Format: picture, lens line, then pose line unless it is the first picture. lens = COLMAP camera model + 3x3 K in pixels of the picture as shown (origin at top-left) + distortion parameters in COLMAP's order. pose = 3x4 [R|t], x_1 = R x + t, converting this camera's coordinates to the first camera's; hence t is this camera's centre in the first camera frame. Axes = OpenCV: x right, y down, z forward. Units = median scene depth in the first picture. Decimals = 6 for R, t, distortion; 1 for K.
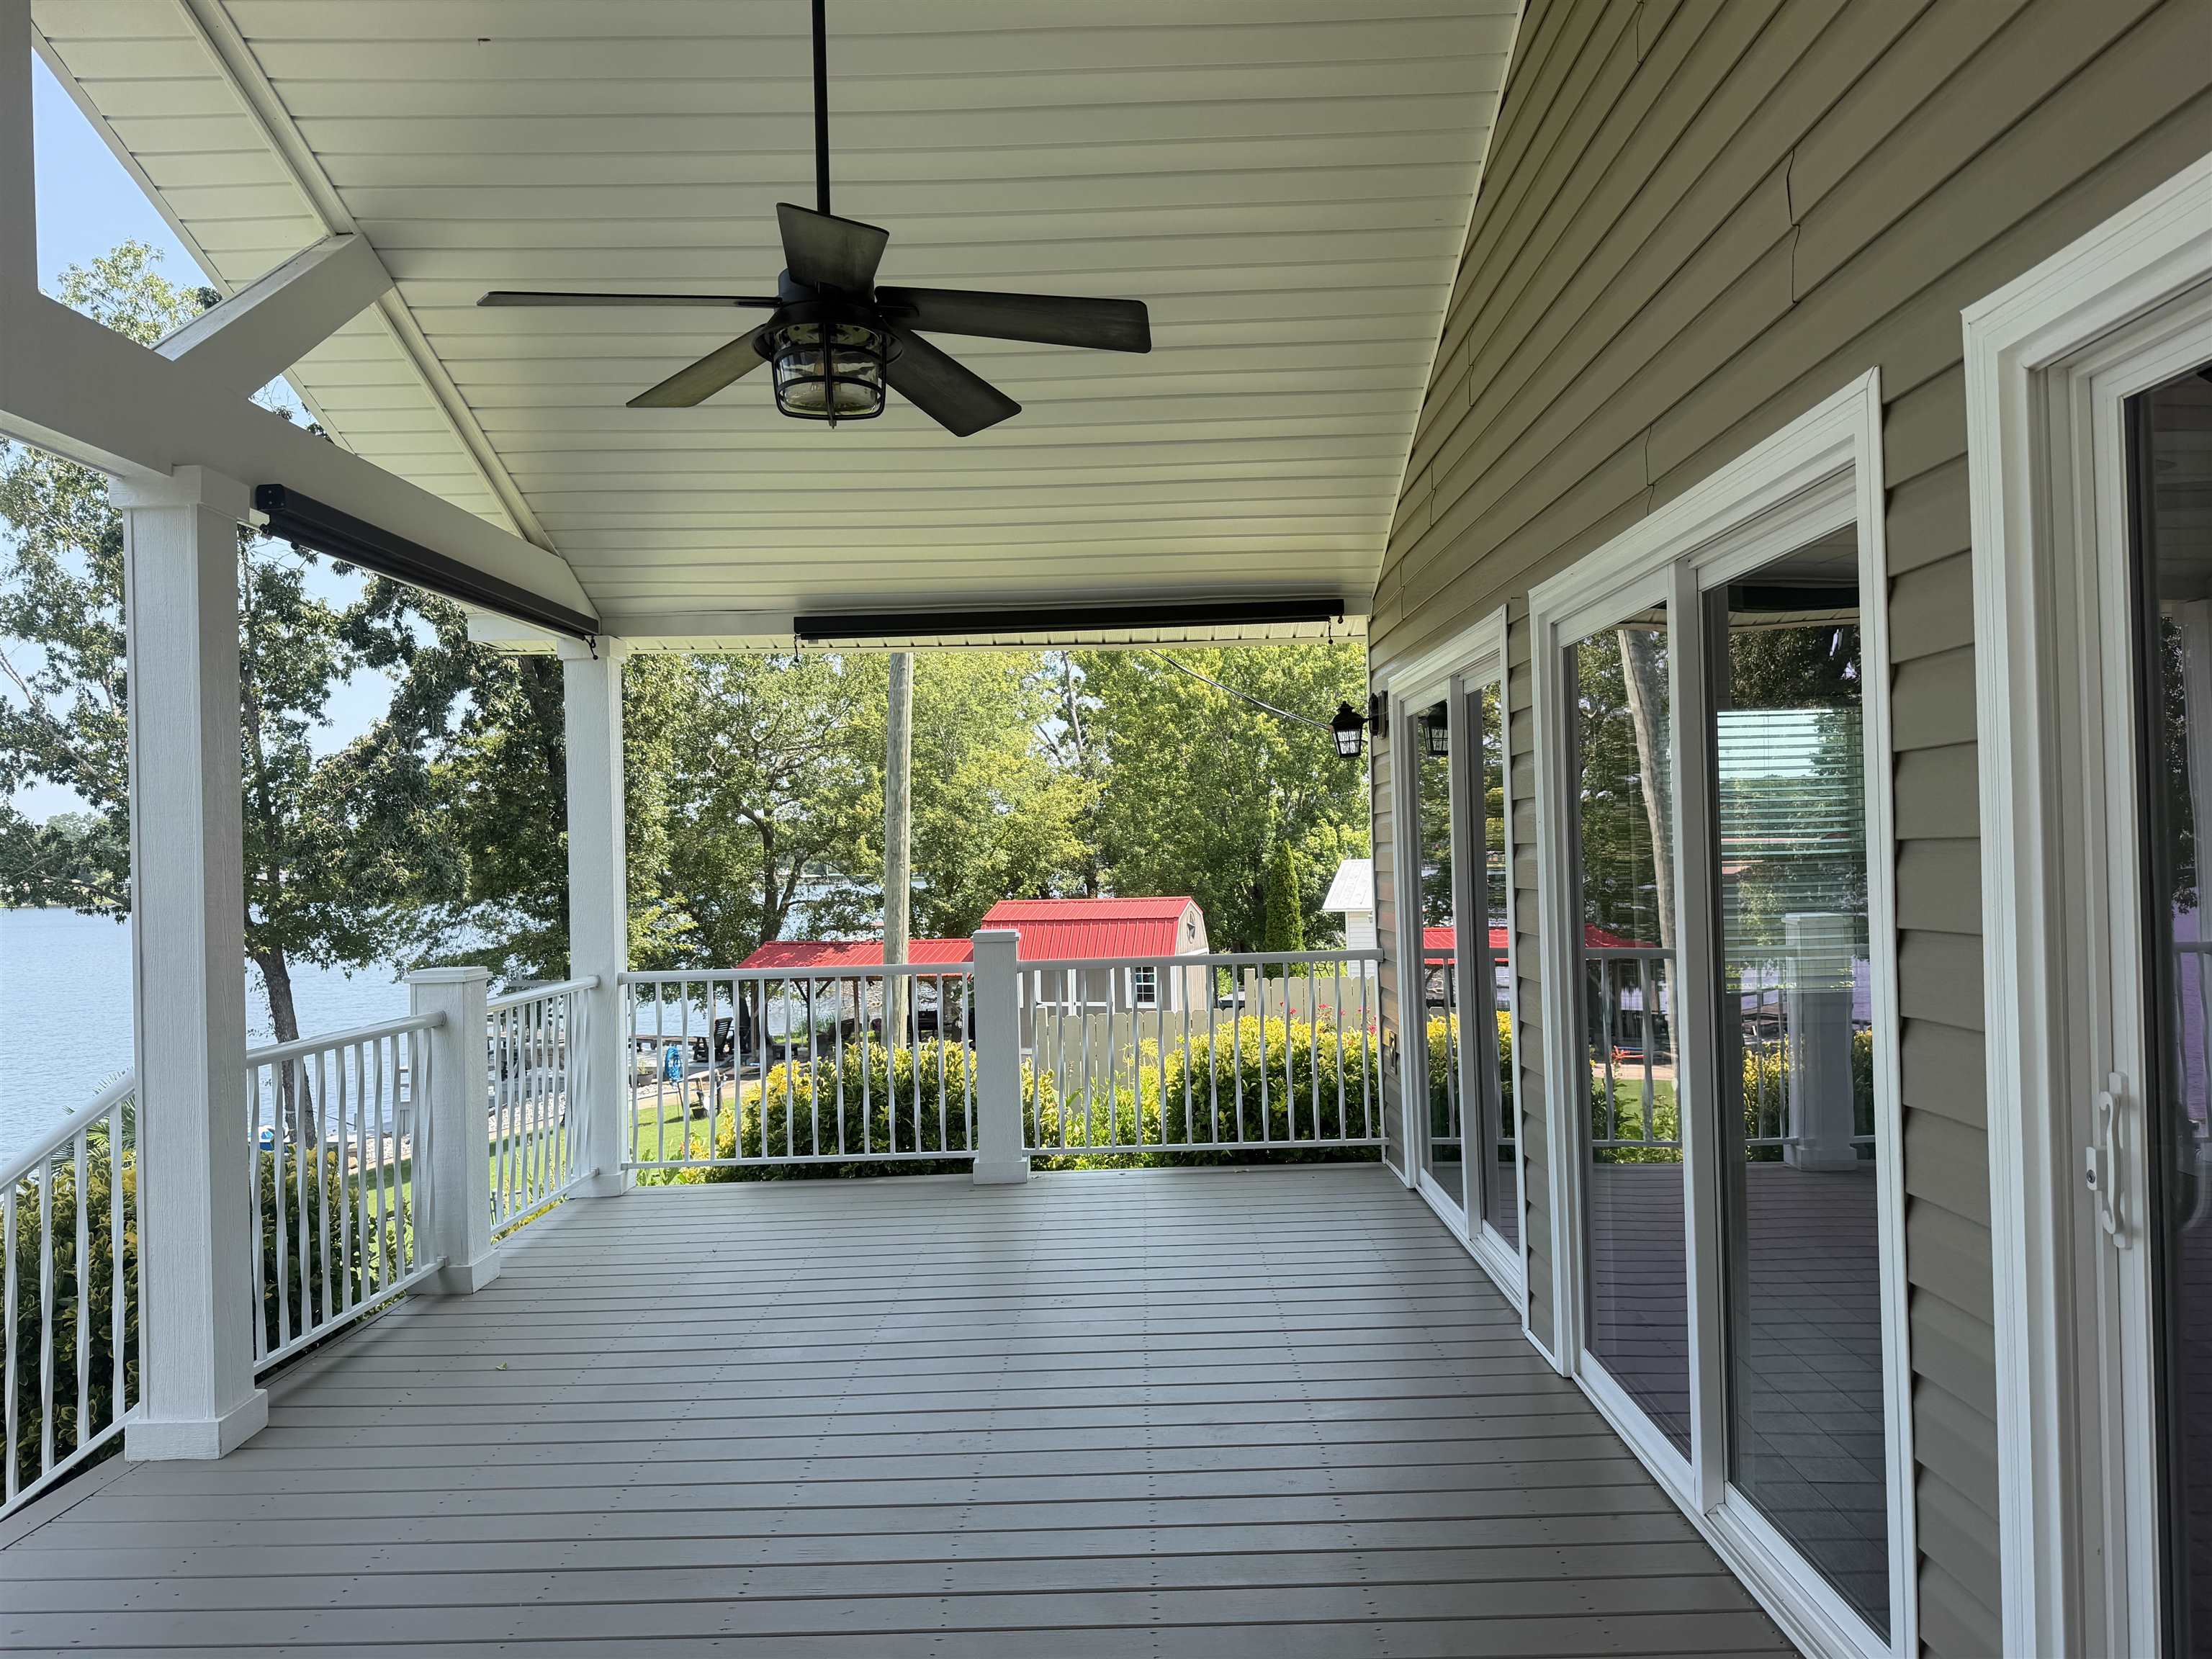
lens RADIAL K [[1540.8, 0, 1170.9], [0, 1540.8, 844.9], [0, 0, 1]] dist [-0.005081, -0.004105]
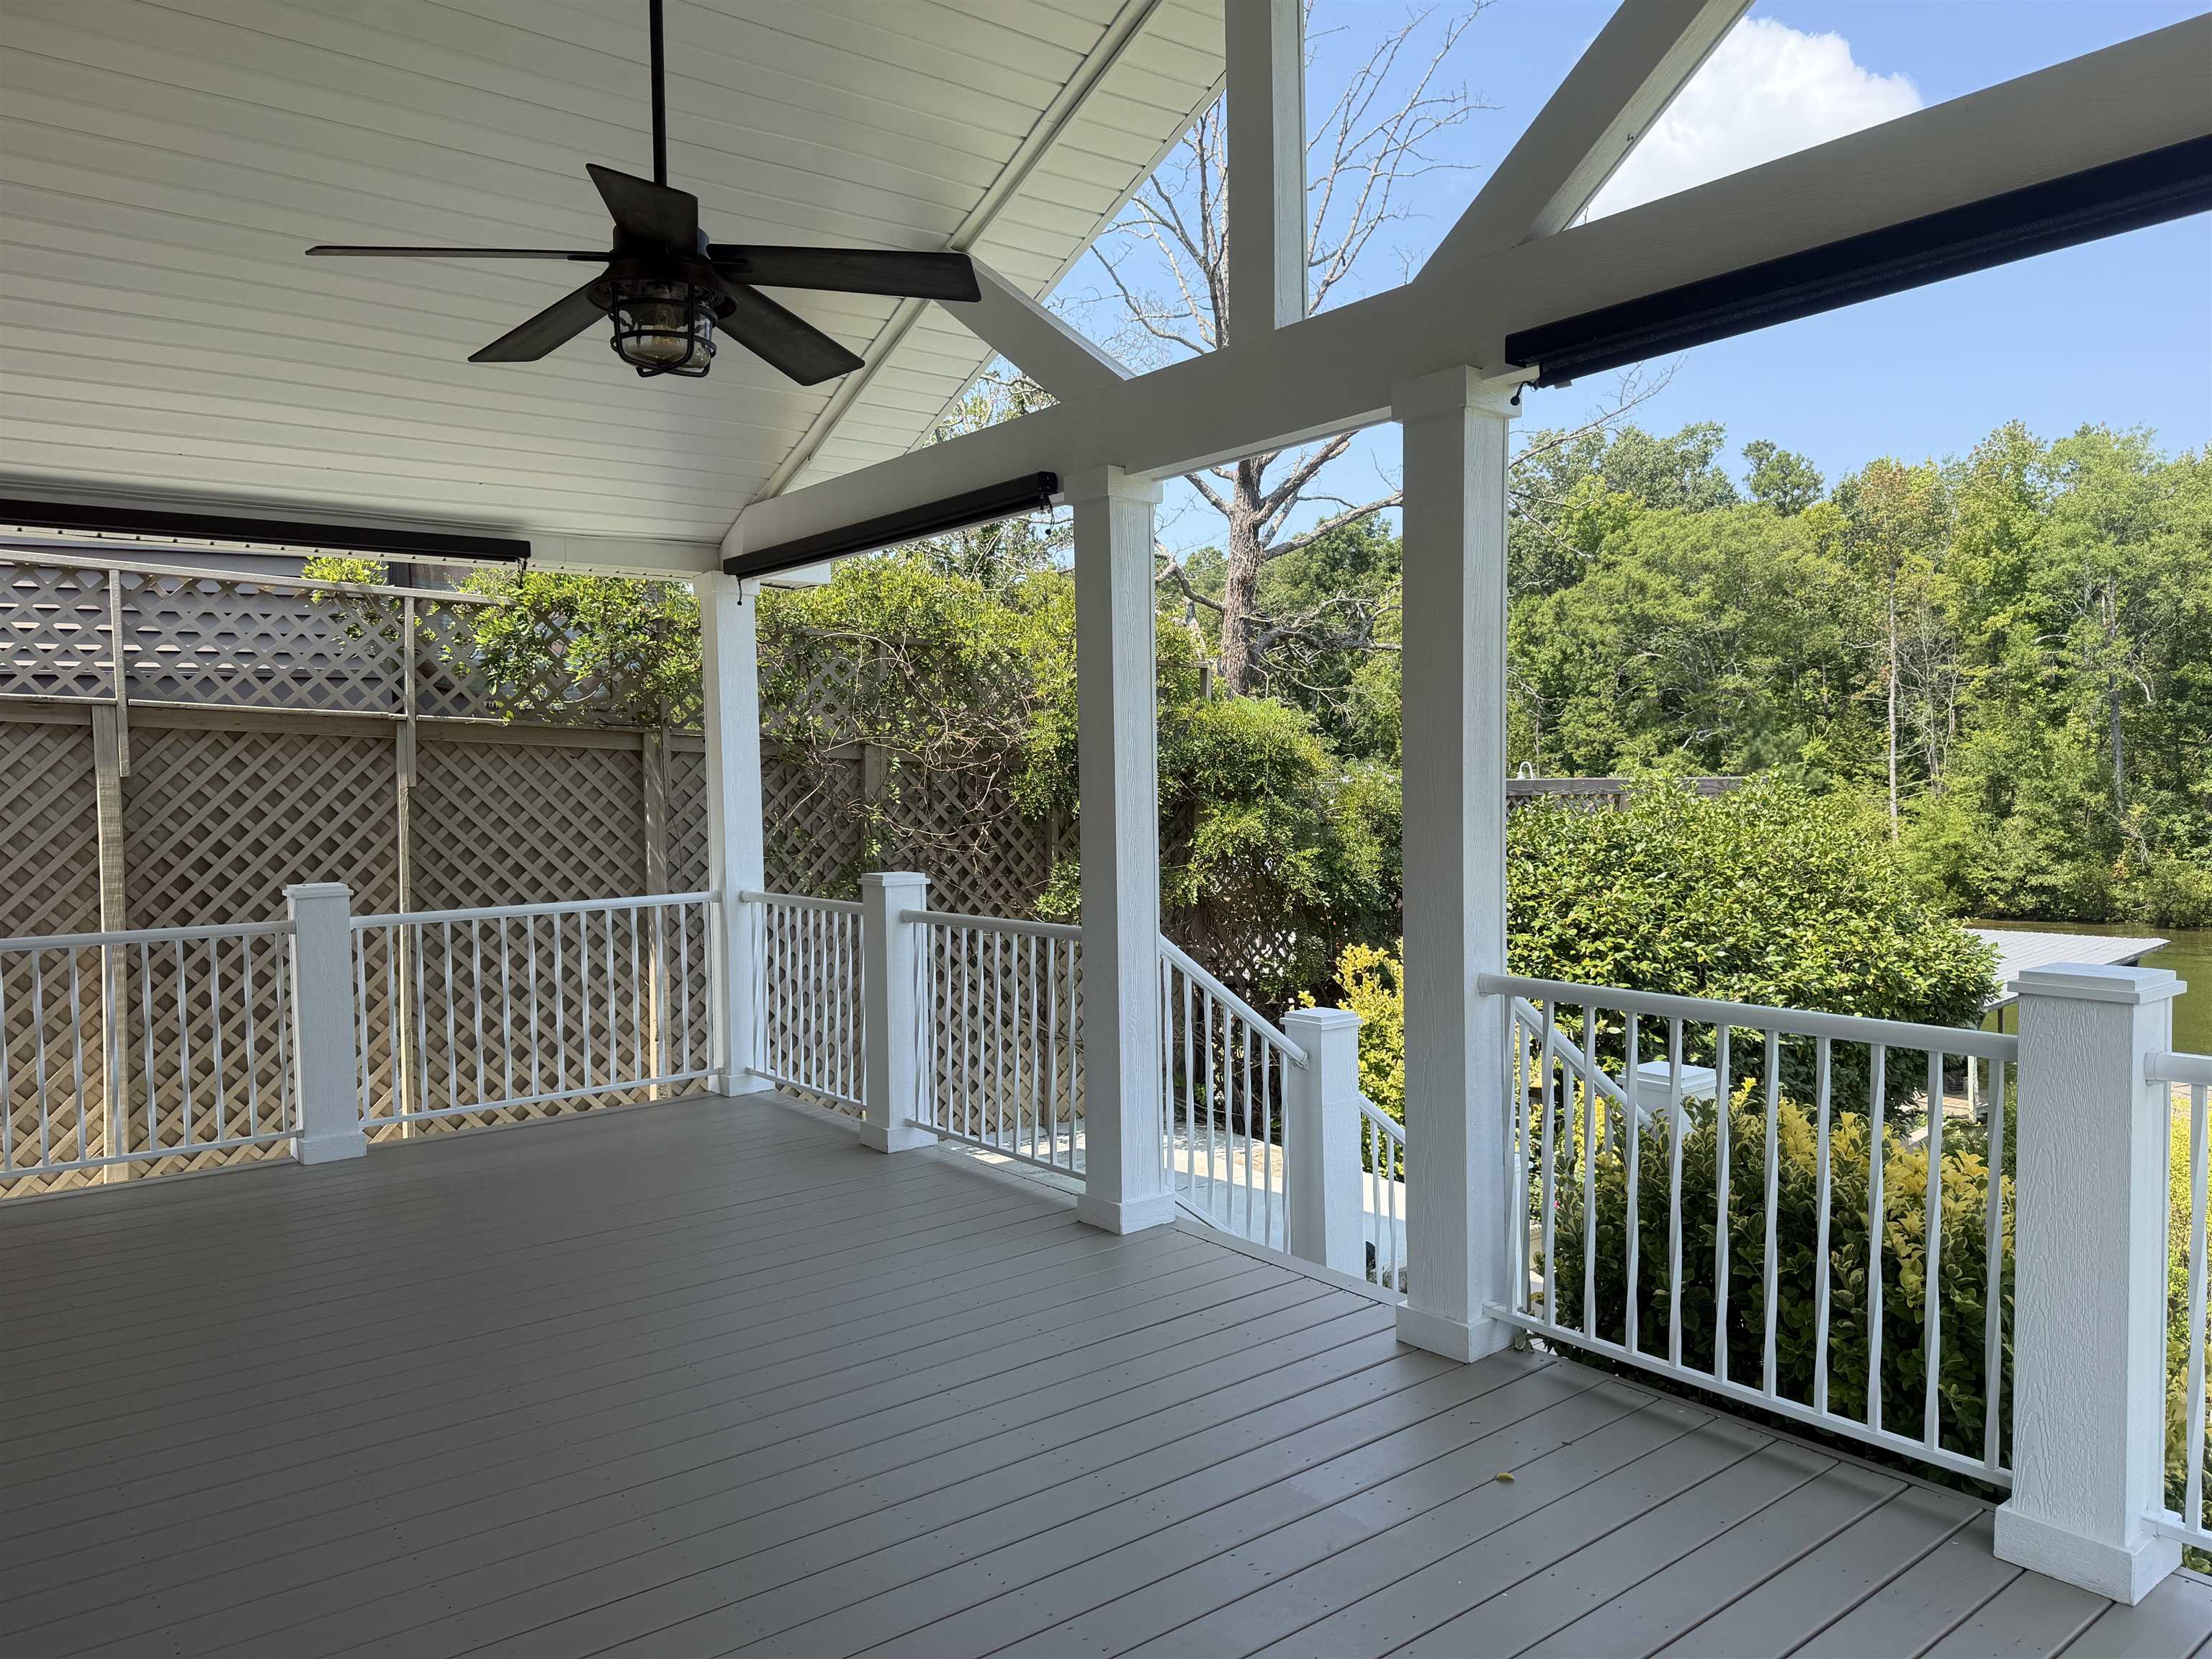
lens RADIAL K [[1548.7, 0, 1117.6], [0, 1548.7, 844.4], [0, 0, 1]] dist [-0.002051, -0.006019]
pose [[-0.799253, 0.065099, -0.597459, 0.022099], [0.043420, 0.997773, 0.050631, -0.000294], [0.599425, 0.014525, -0.800299, 0.257334]]
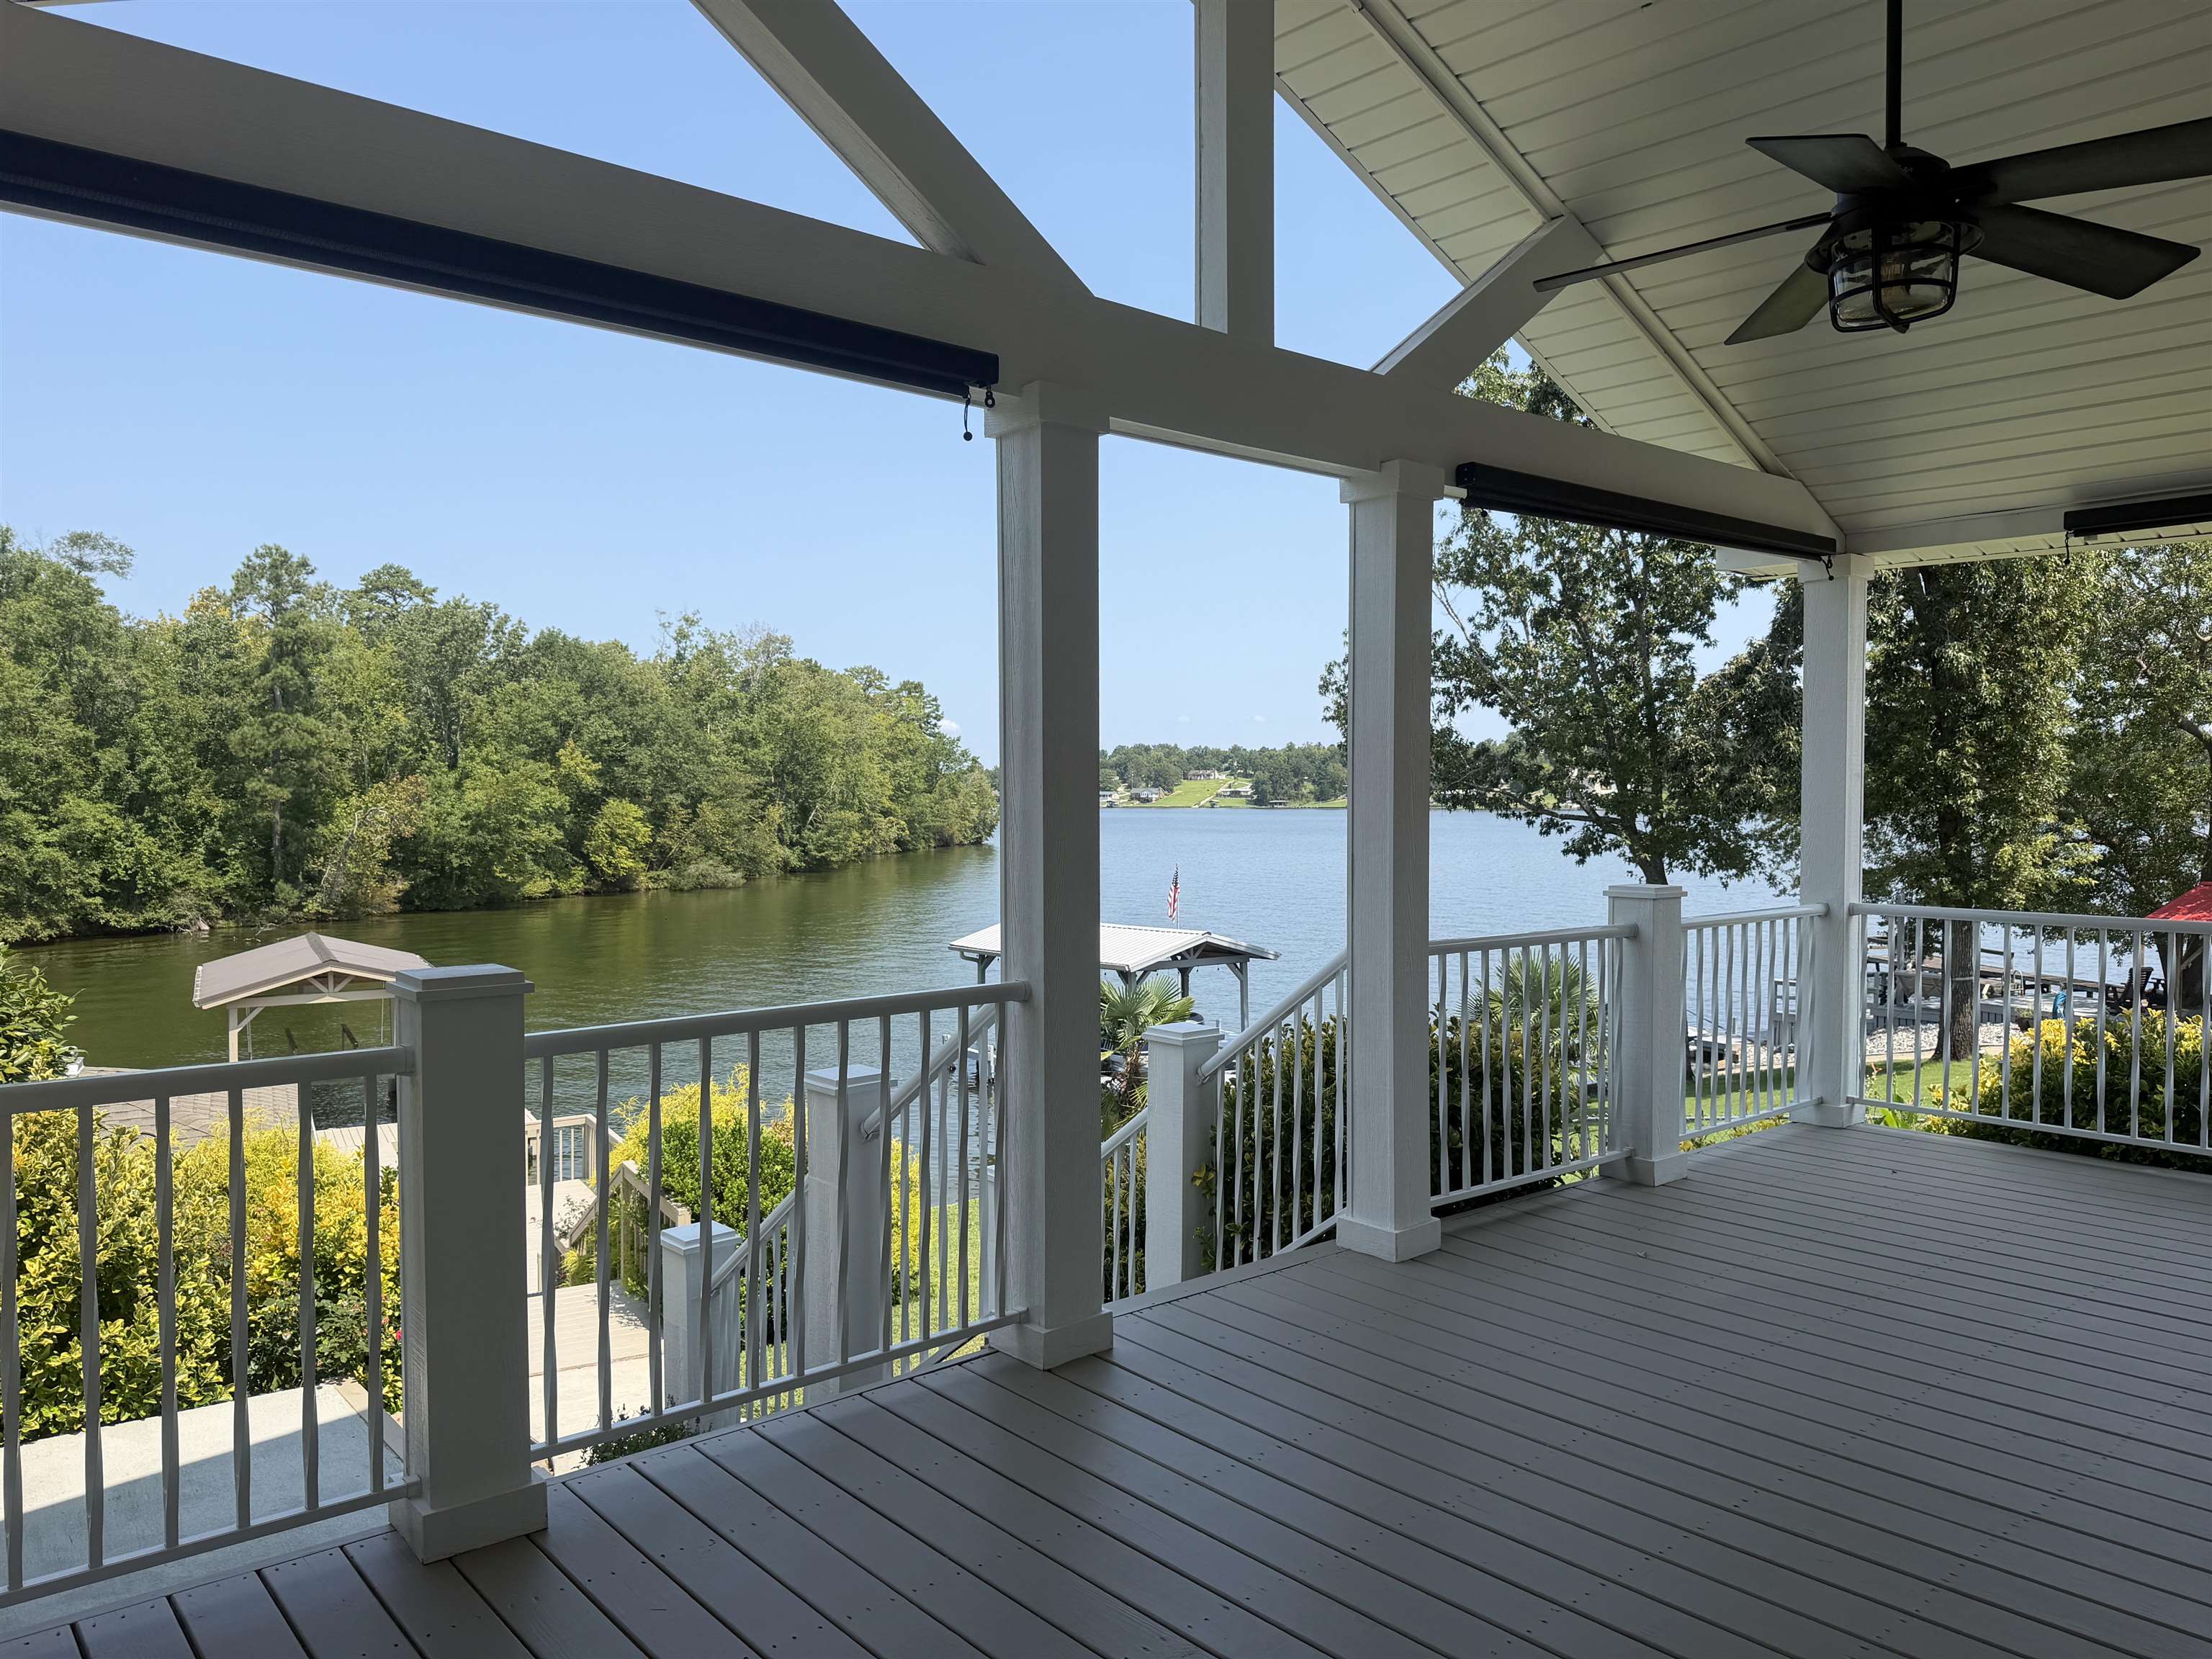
lens RADIAL K [[1568.8, 0, 1106.2], [0, 1568.8, 857.2], [0, 0, 1]] dist [0.000984, -0.002668]
pose [[0.633207, 0.058418, -0.771775, 0.029894], [-0.010623, 0.997710, 0.066803, -0.001894], [0.773910, -0.034101, 0.632377, 0.003138]]
